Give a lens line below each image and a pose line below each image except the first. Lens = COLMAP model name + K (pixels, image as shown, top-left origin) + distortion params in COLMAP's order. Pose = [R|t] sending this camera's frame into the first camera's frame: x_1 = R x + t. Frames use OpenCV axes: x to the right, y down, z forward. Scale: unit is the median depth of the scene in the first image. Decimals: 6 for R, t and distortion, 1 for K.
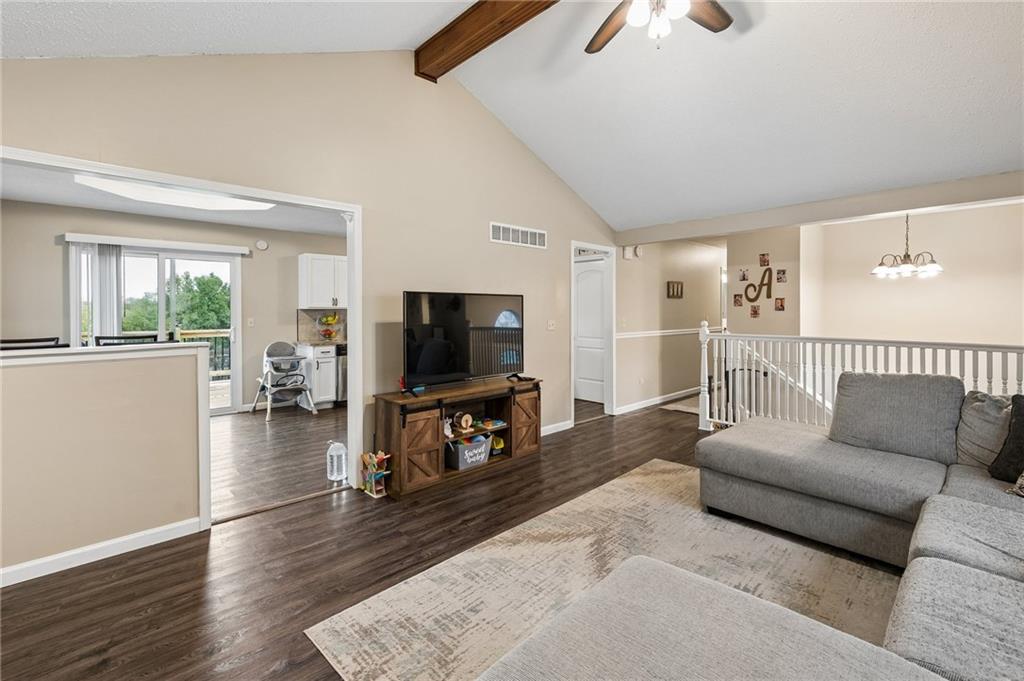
lens RADIAL K [[449.0, 0, 523.9], [0, 449.0, 309.7], [0, 0, 1]] dist [0.001907, 0.000053]
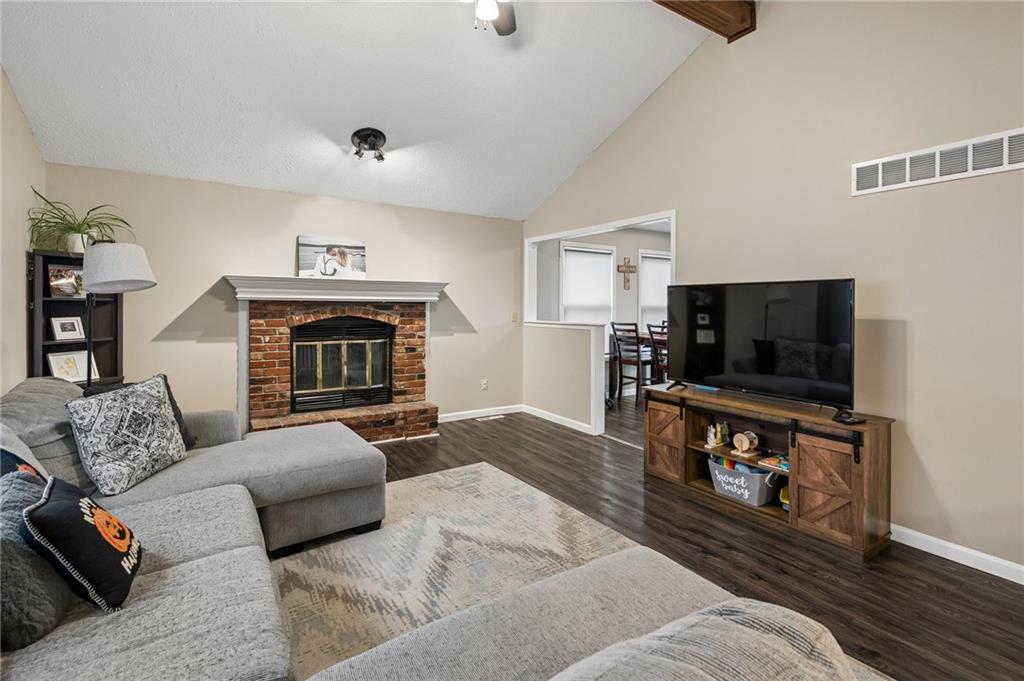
lens RADIAL K [[474.1, 0, 514.8], [0, 474.1, 308.1], [0, 0, 1]] dist [0.001429, -0.000021]
pose [[-0.192012, 0.007507, -0.981364, 0.891548], [-0.002581, 0.999963, 0.008155, 0.002865], [0.981389, 0.004098, -0.191985, 0.872950]]
